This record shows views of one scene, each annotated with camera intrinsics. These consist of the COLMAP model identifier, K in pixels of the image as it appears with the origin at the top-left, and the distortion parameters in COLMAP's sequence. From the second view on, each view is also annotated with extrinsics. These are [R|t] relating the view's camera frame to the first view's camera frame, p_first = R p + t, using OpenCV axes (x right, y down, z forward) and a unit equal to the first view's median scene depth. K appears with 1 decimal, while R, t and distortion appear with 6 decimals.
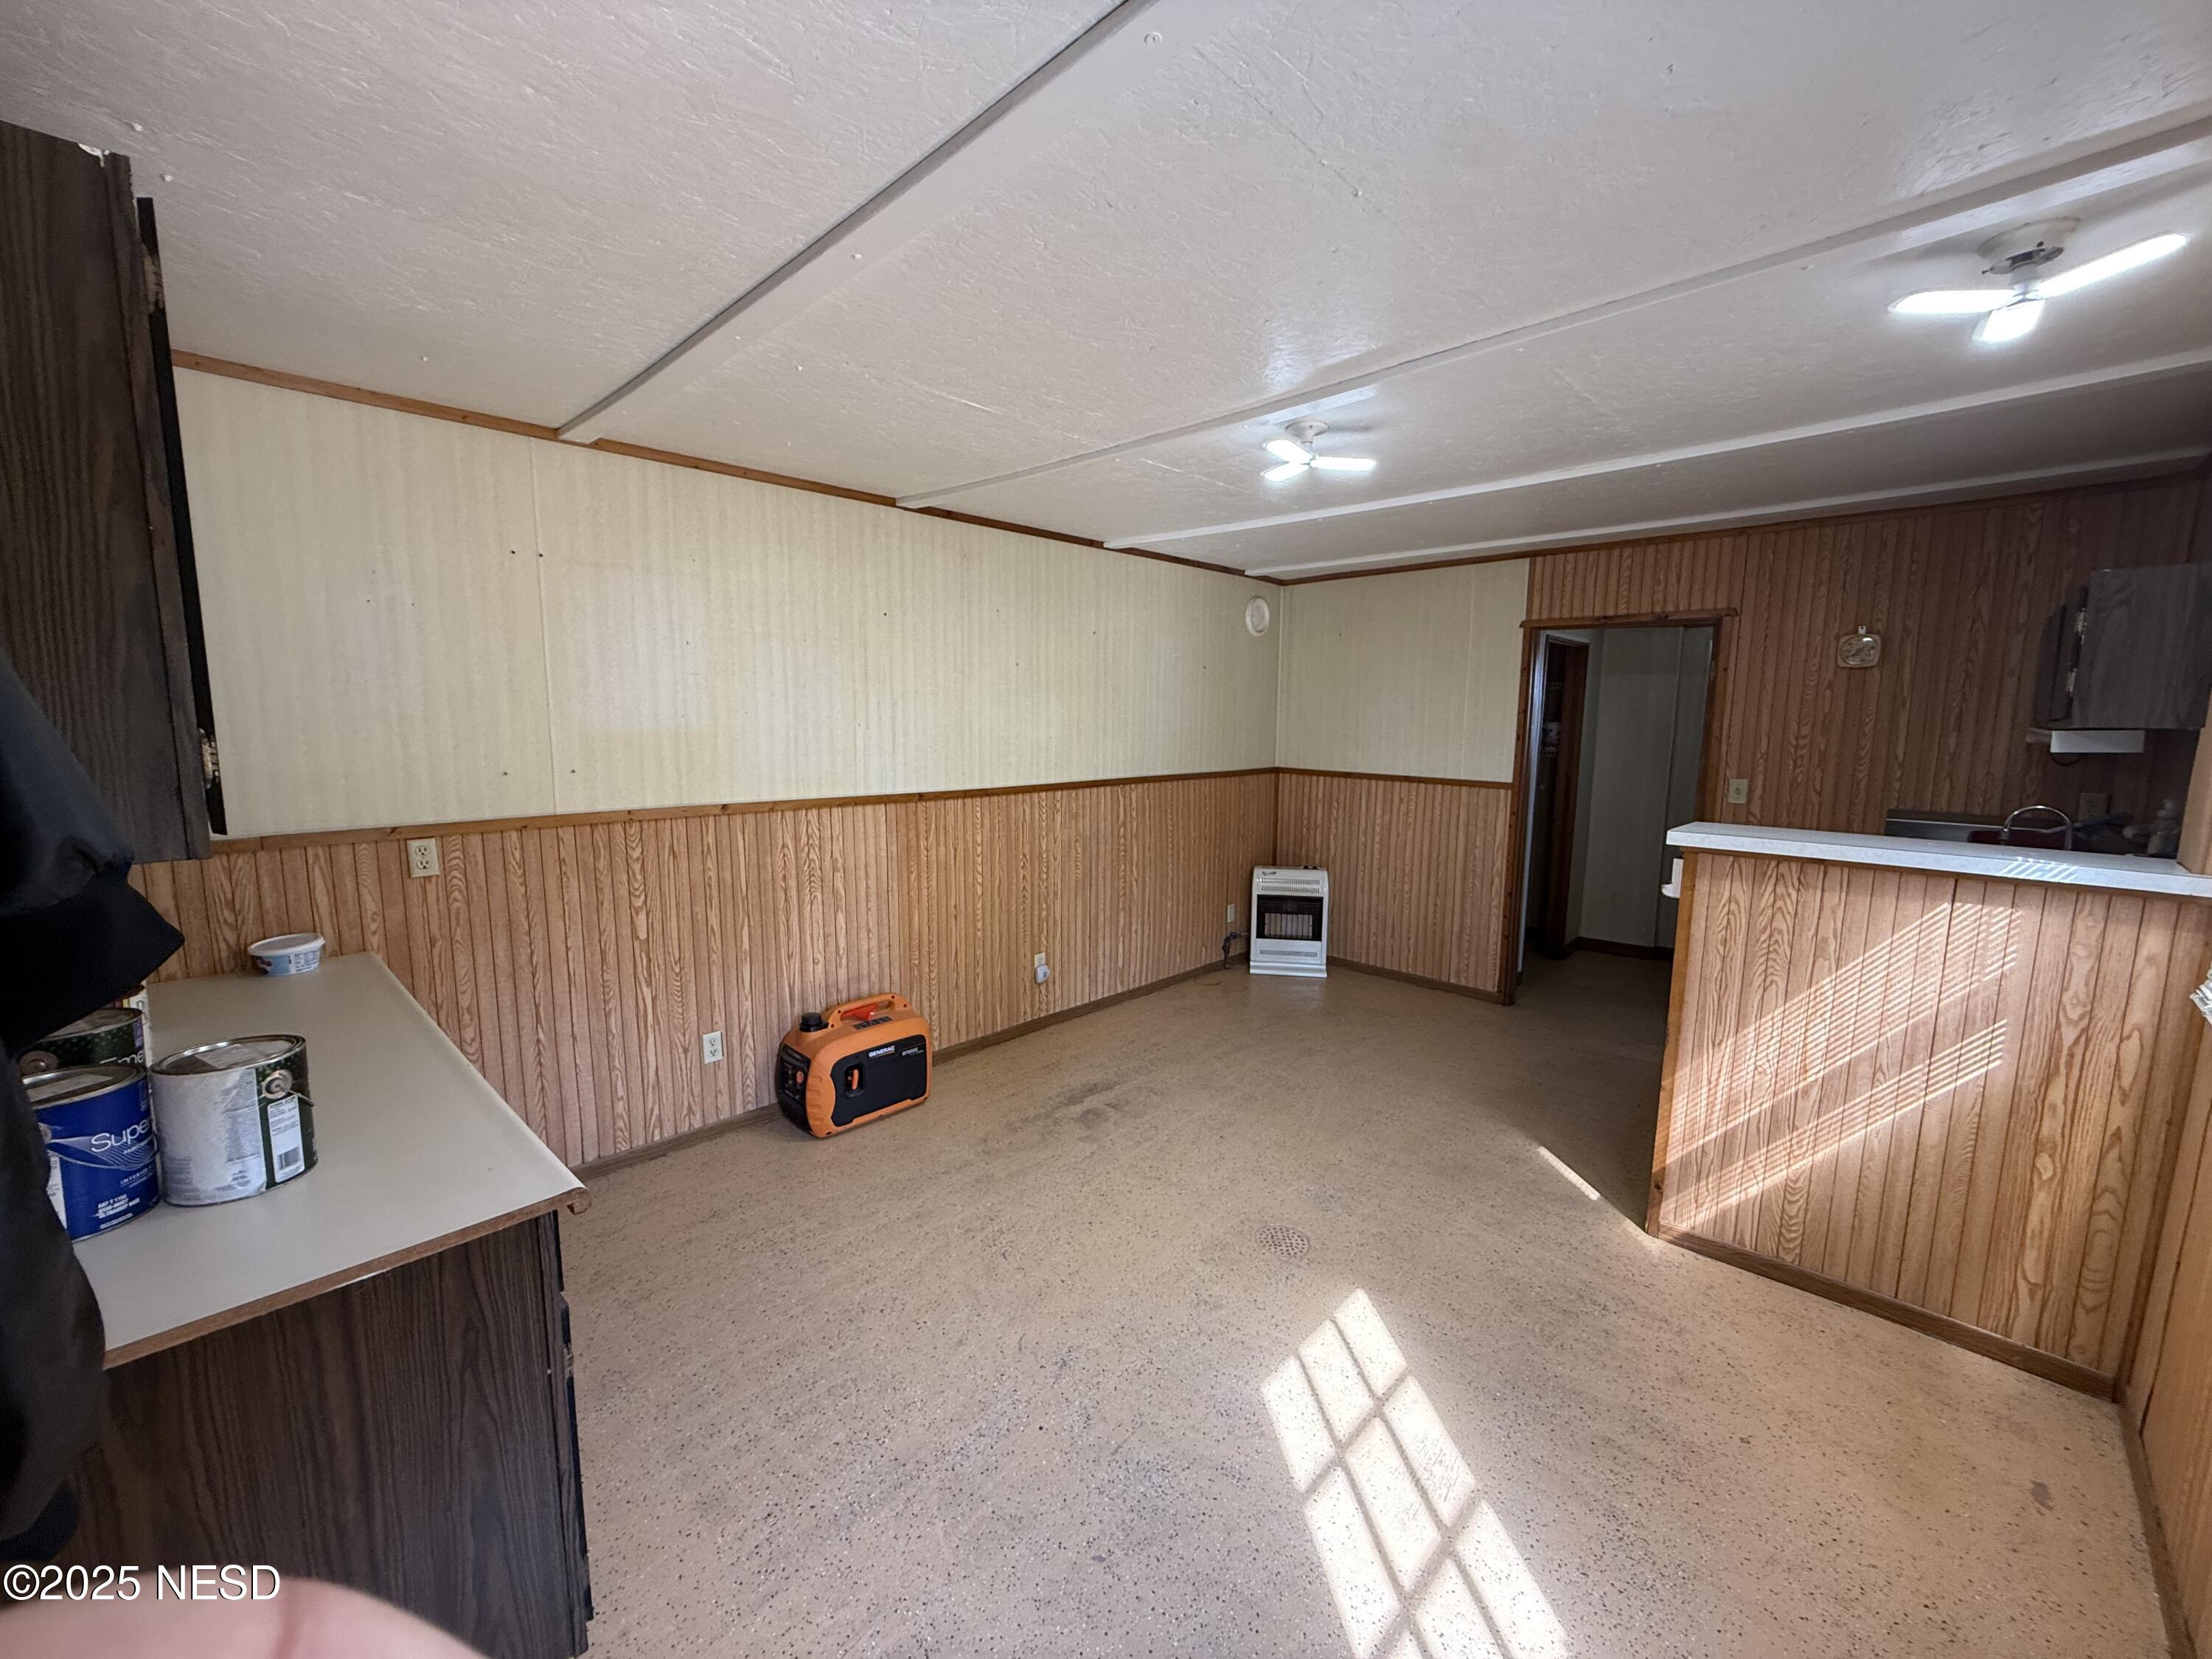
lens RADIAL K [[881.6, 0, 1098.5], [0, 881.6, 829.1], [0, 0, 1]] dist [0.001396, -0.000059]
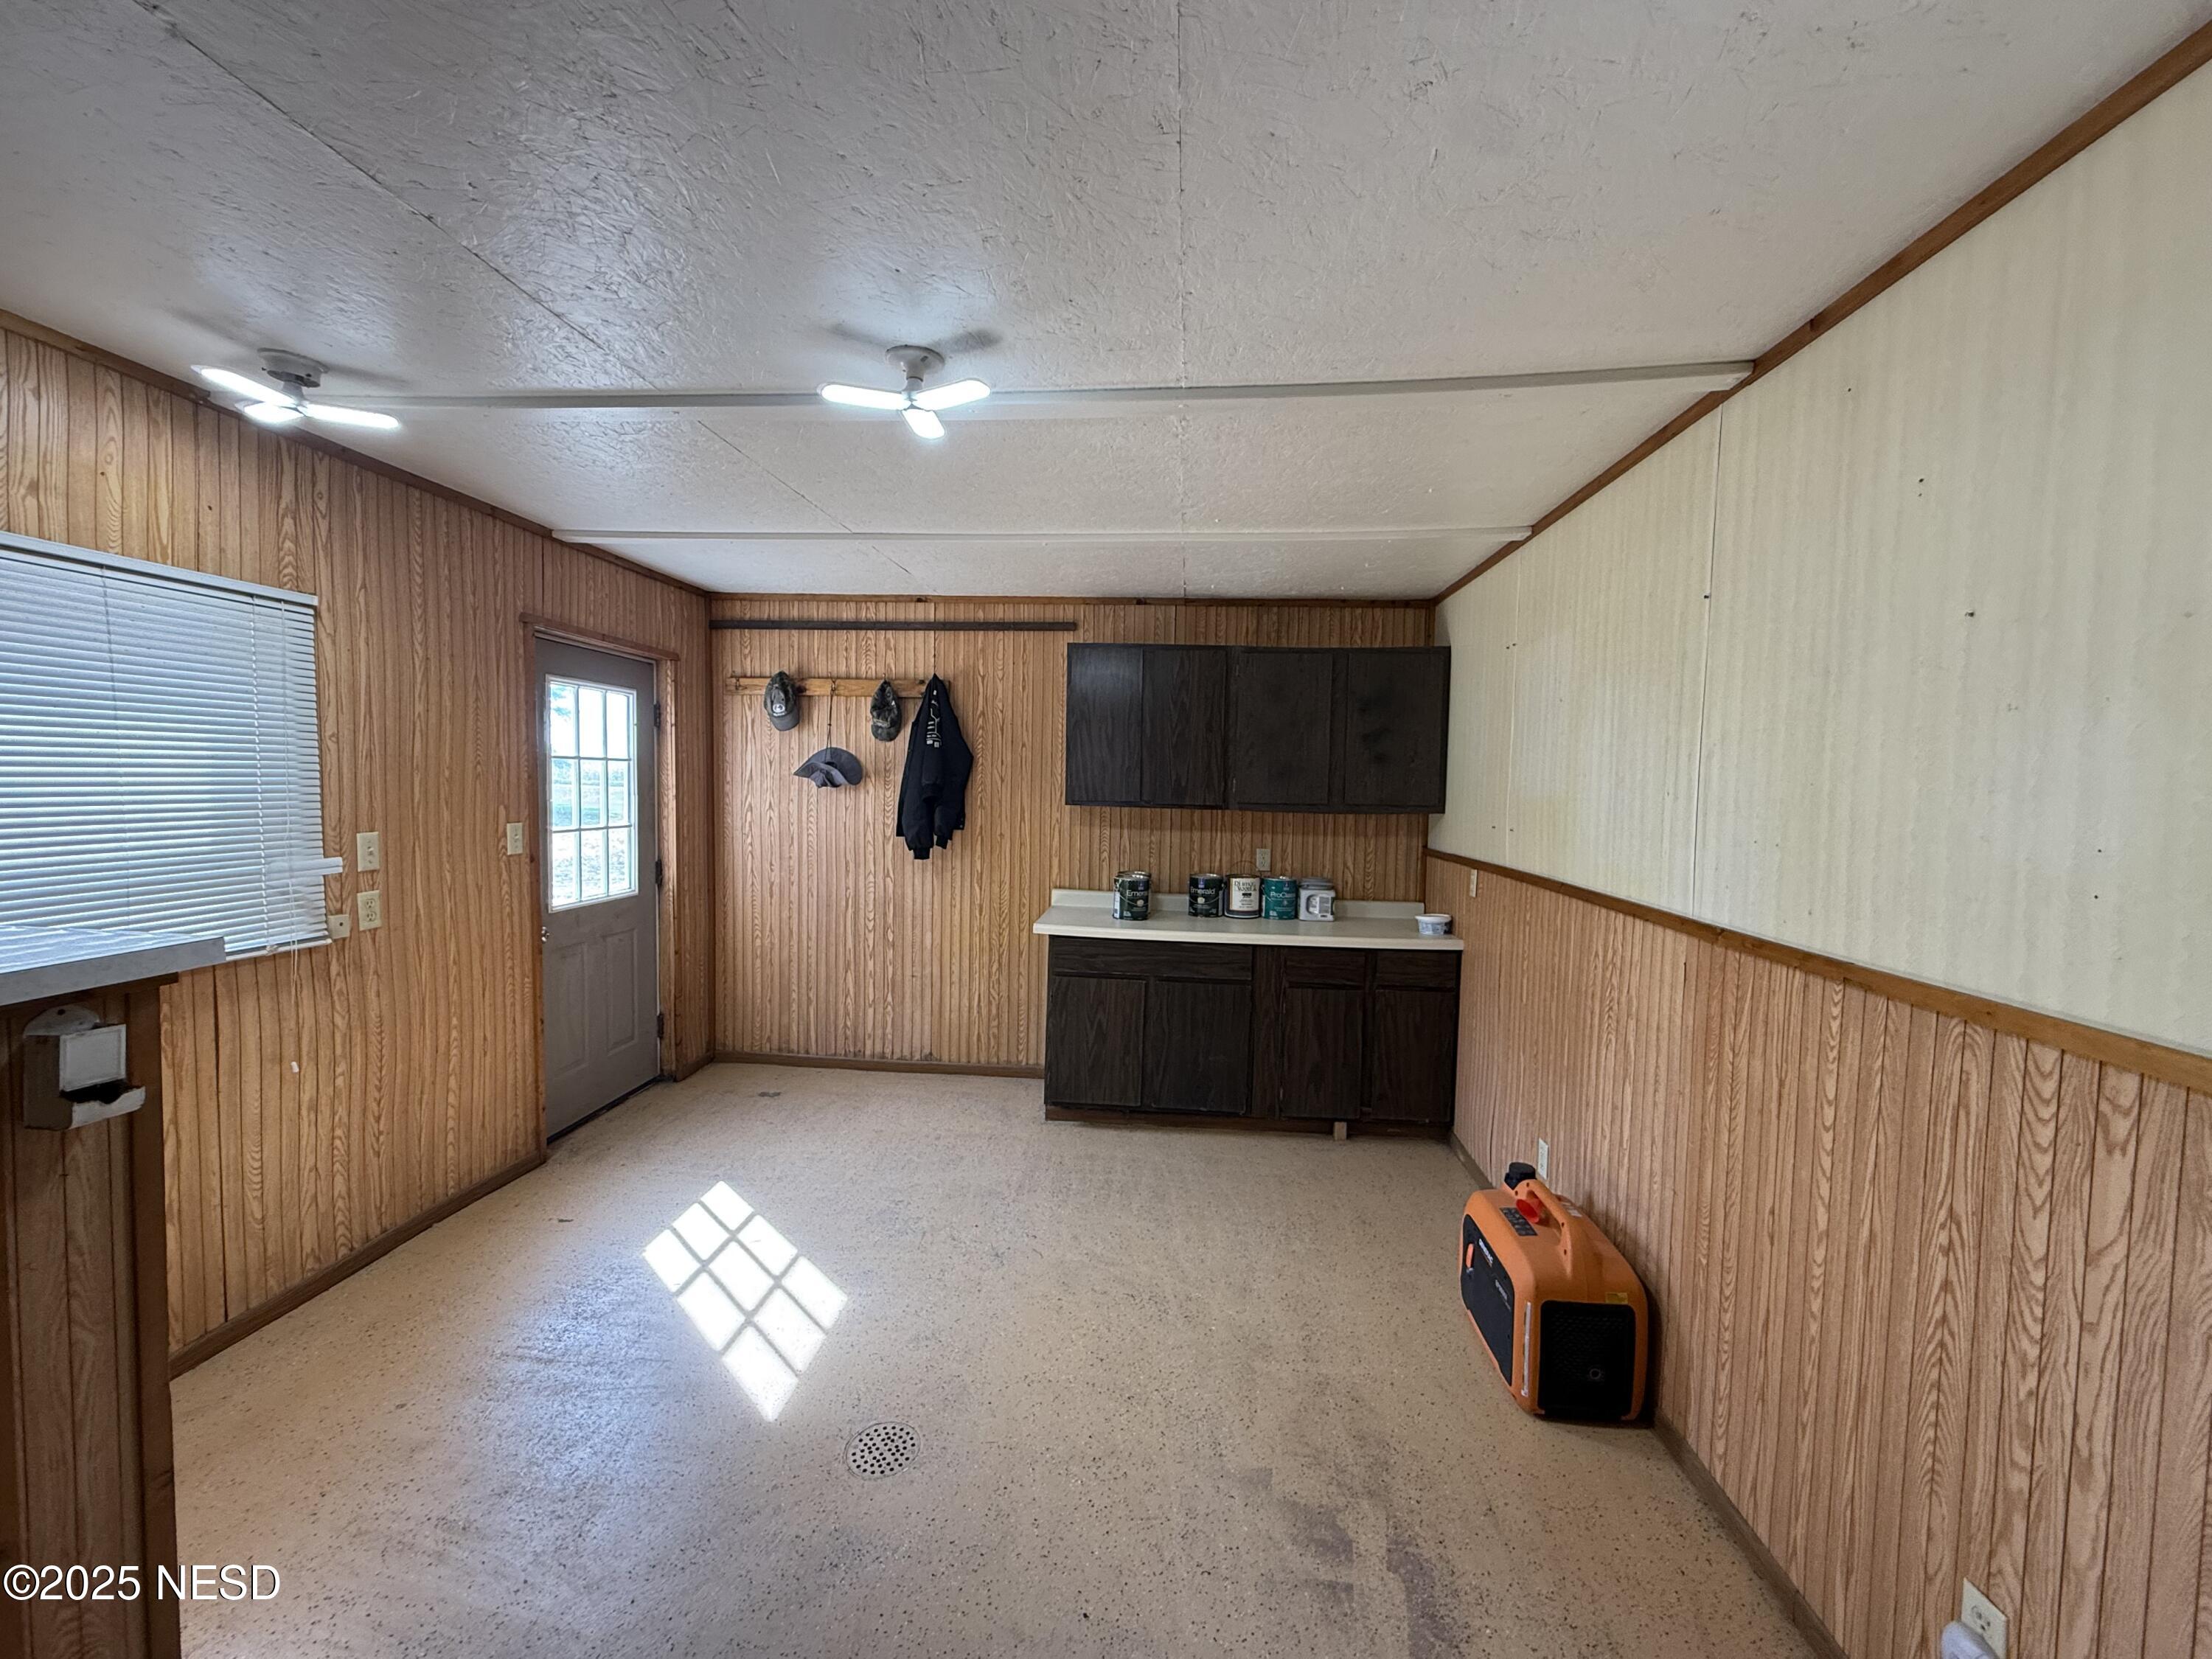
lens RADIAL K [[900.8, 0, 1107.0], [0, 900.8, 827.4], [0, 0, 1]] dist [-0.001728, -0.000322]
pose [[-0.772670, 0.005959, -0.634781, 0.386177], [-0.114464, 0.982258, 0.148548, -0.131764], [0.624404, 0.187438, -0.758279, 1.137425]]
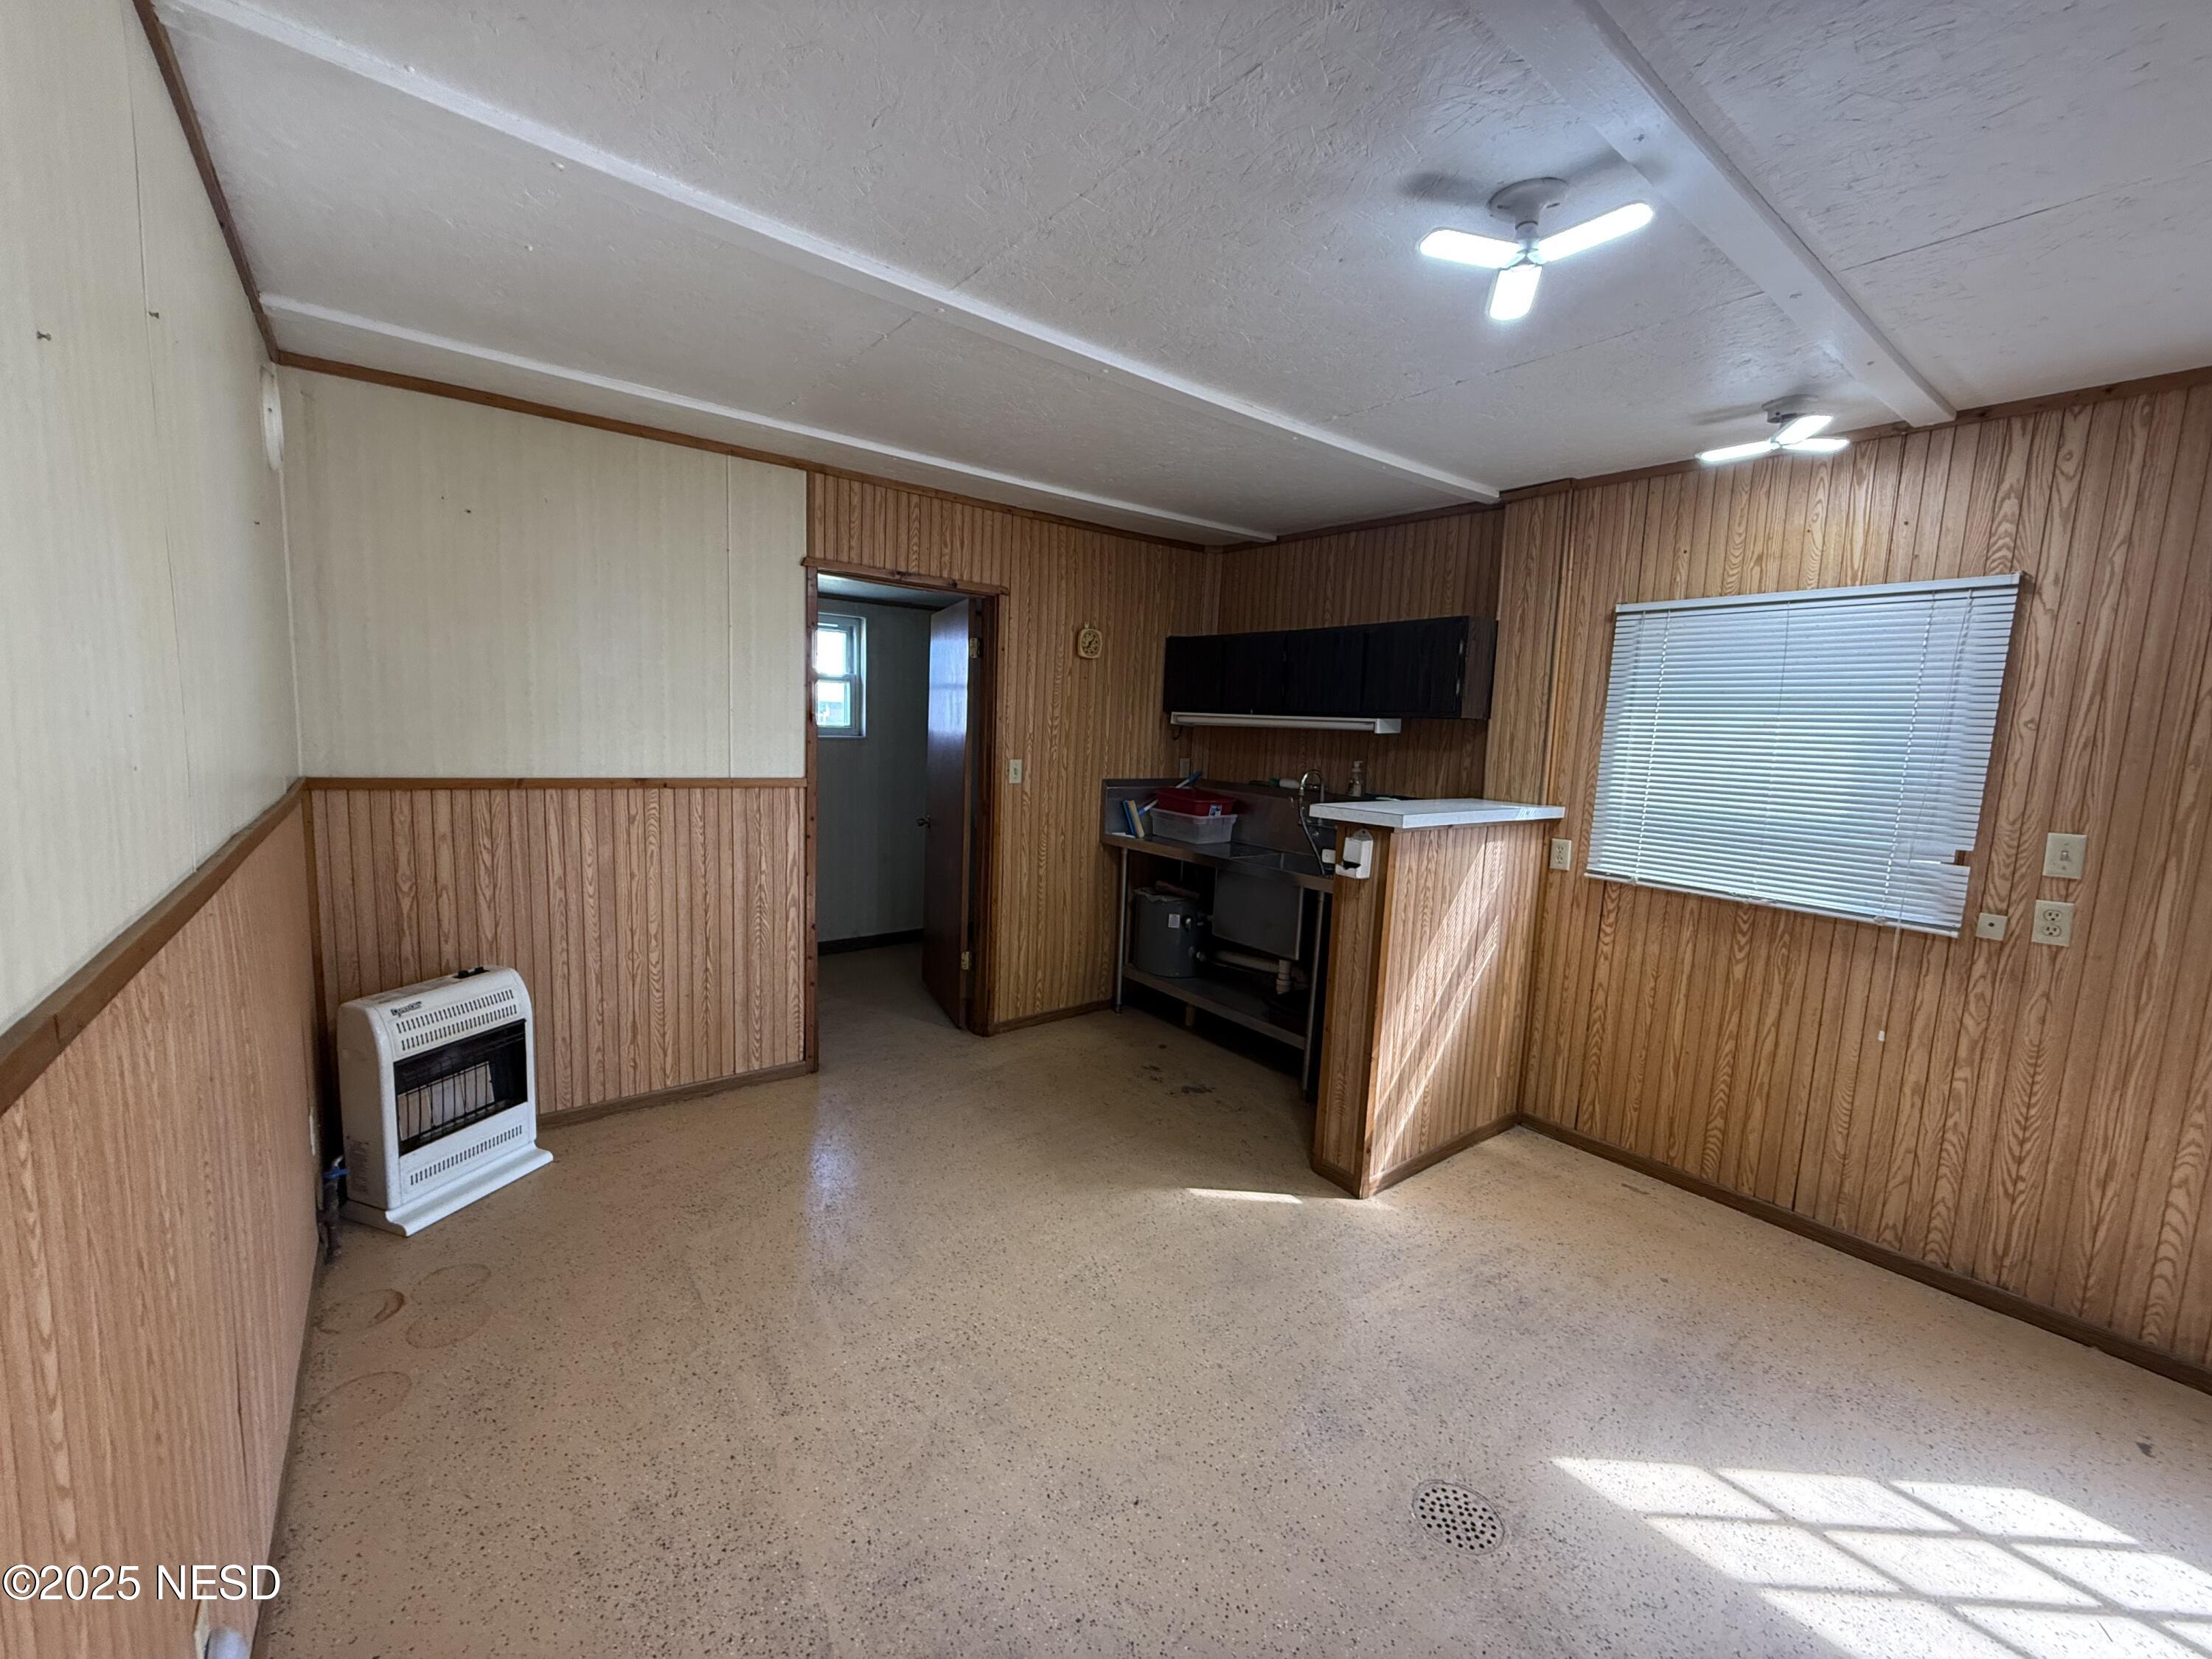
lens RADIAL K [[881.6, 0, 1098.5], [0, 881.6, 829.1], [0, 0, 1]] dist [0.001396, -0.000059]
pose [[0.134861, -0.123188, 0.983177, -0.280437], [0.091032, 0.989586, 0.111504, -0.085994], [-0.986674, 0.074463, 0.144671, 0.802481]]
